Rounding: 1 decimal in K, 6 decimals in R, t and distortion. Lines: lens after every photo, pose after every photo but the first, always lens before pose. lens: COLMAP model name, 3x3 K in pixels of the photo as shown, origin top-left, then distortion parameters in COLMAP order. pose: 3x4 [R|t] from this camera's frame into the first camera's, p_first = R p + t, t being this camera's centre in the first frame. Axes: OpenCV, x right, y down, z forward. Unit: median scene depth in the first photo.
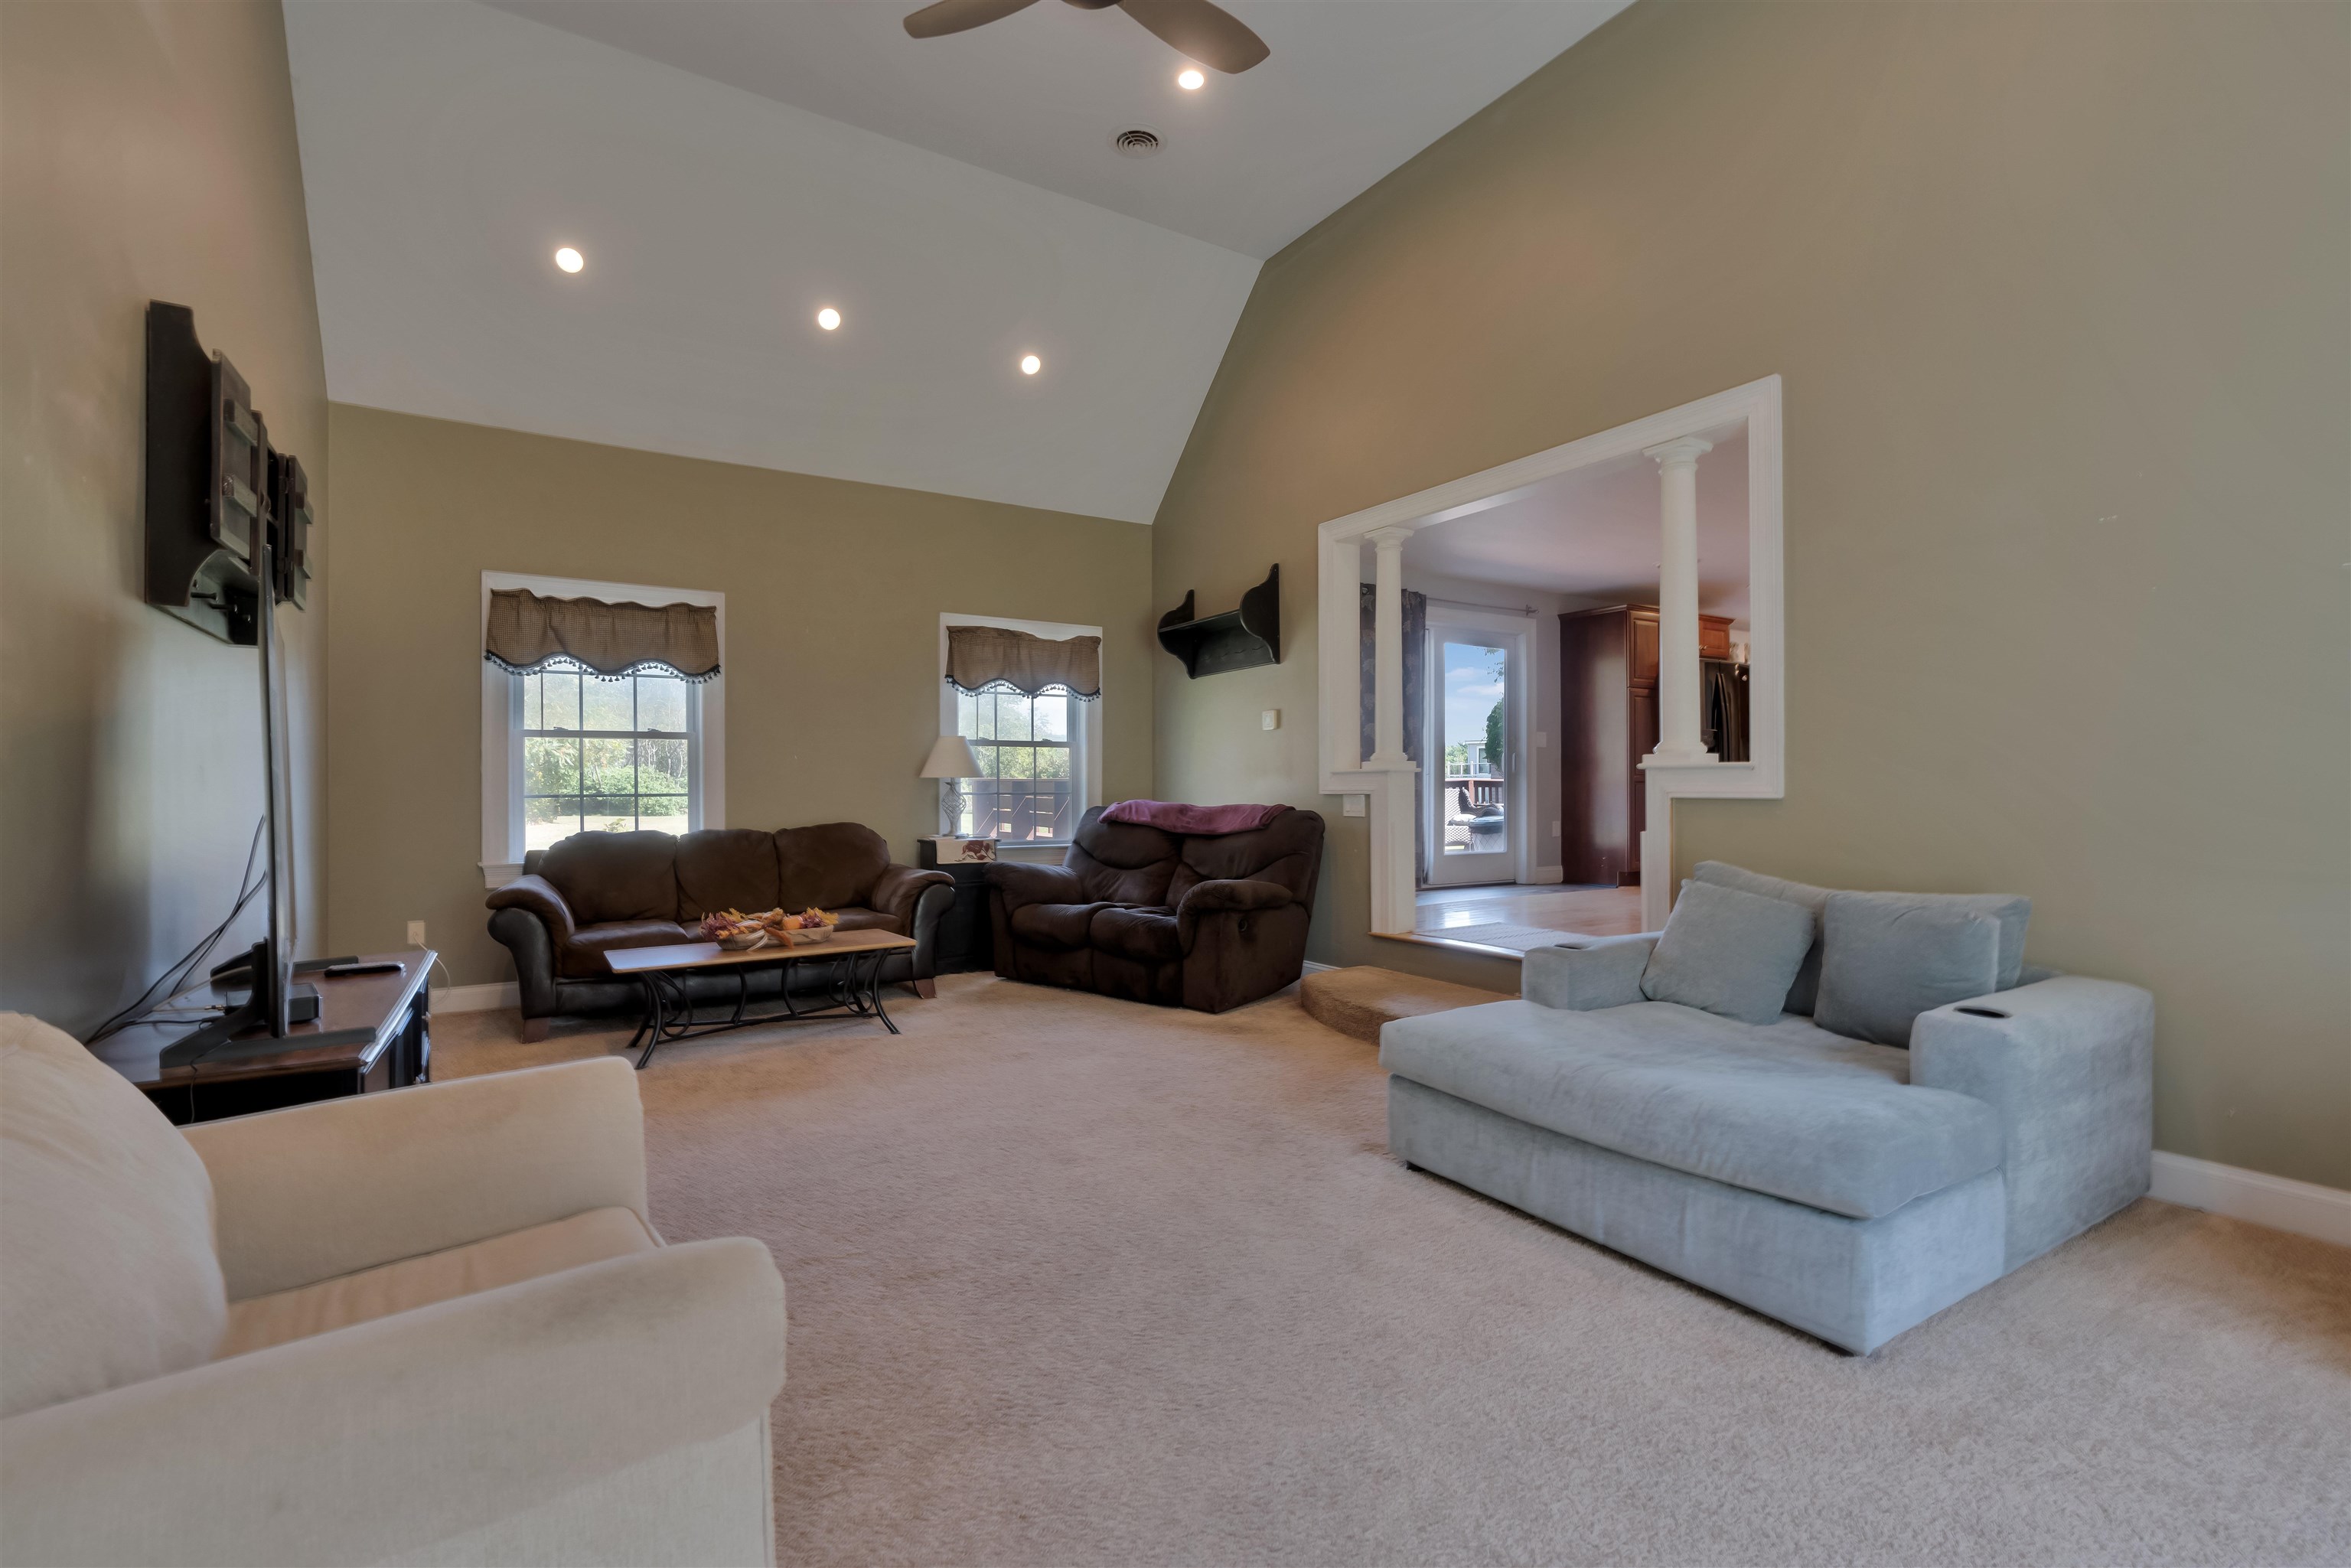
lens RADIAL K [[1040.0, 0, 1175.5], [0, 1040.0, 784.0], [0, 0, 1]] dist [-0.012305, 0.005681]
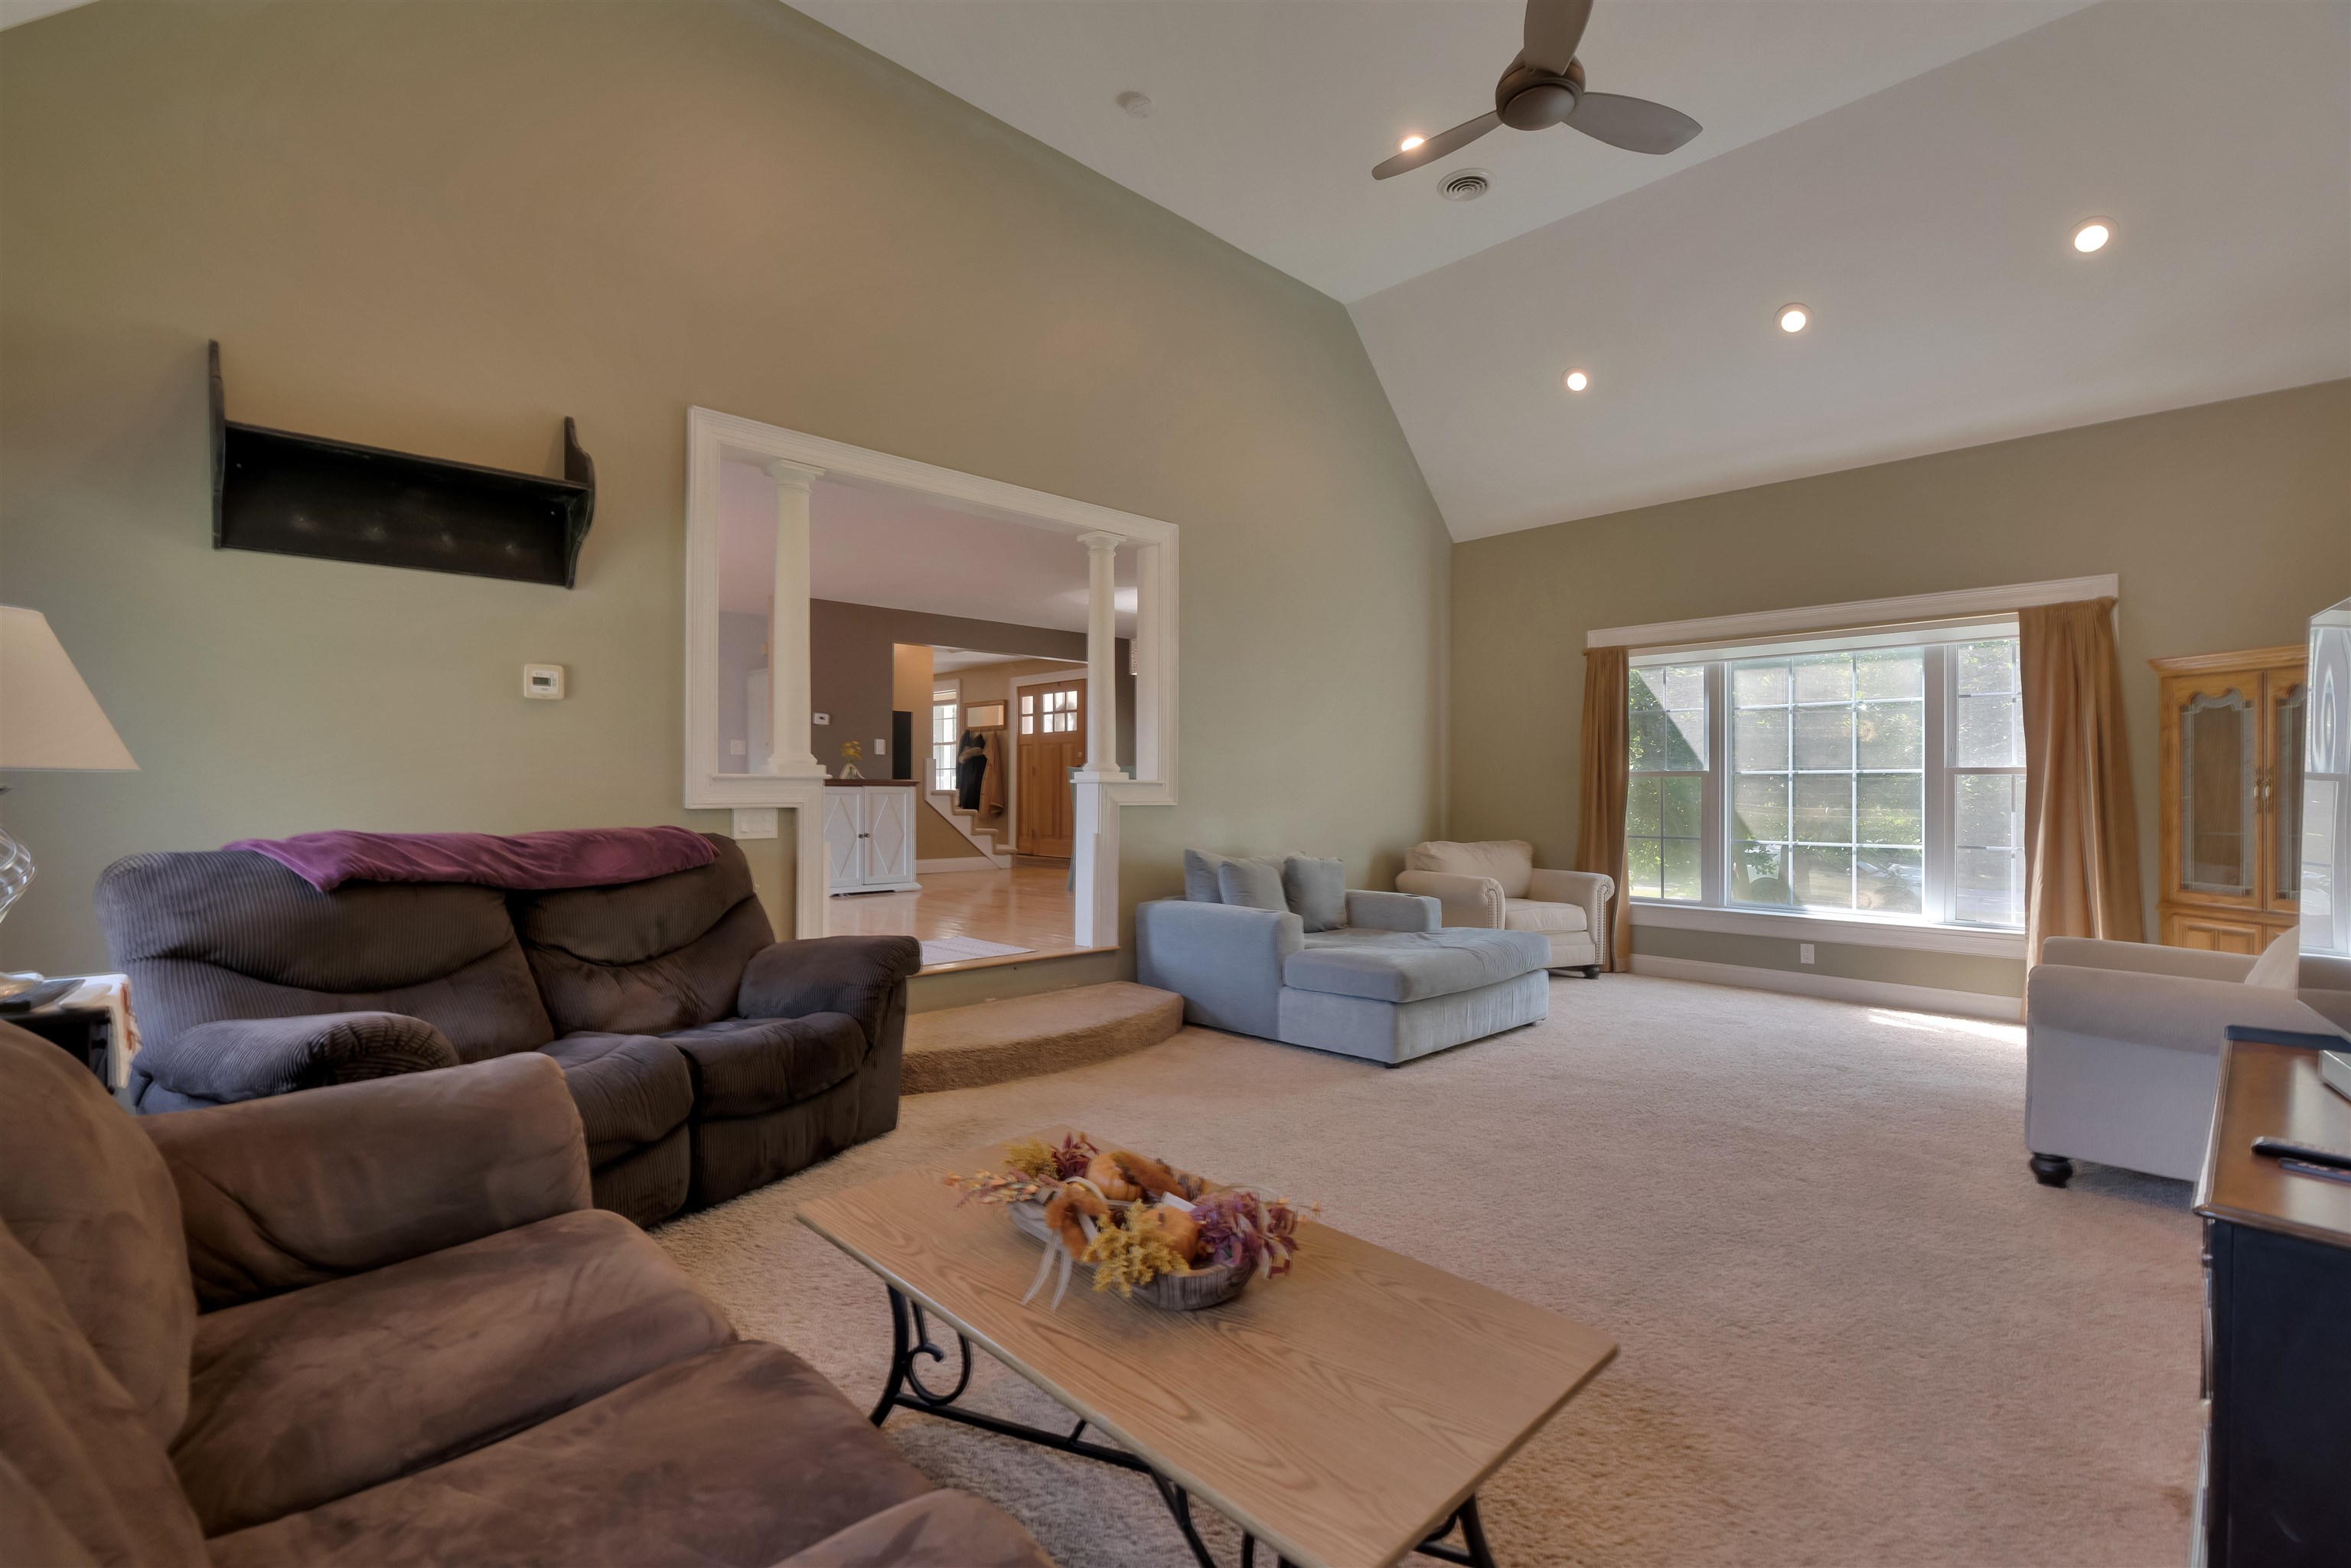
lens RADIAL K [[1040.0, 0, 1175.5], [0, 1040.0, 784.0], [0, 0, 1]] dist [-0.012305, 0.005681]
pose [[-0.201985, 0.009545, 0.979342, -0.609380], [-0.003701, 0.999938, -0.010509, -0.000540], [-0.979382, -0.005747, -0.201937, 0.872439]]
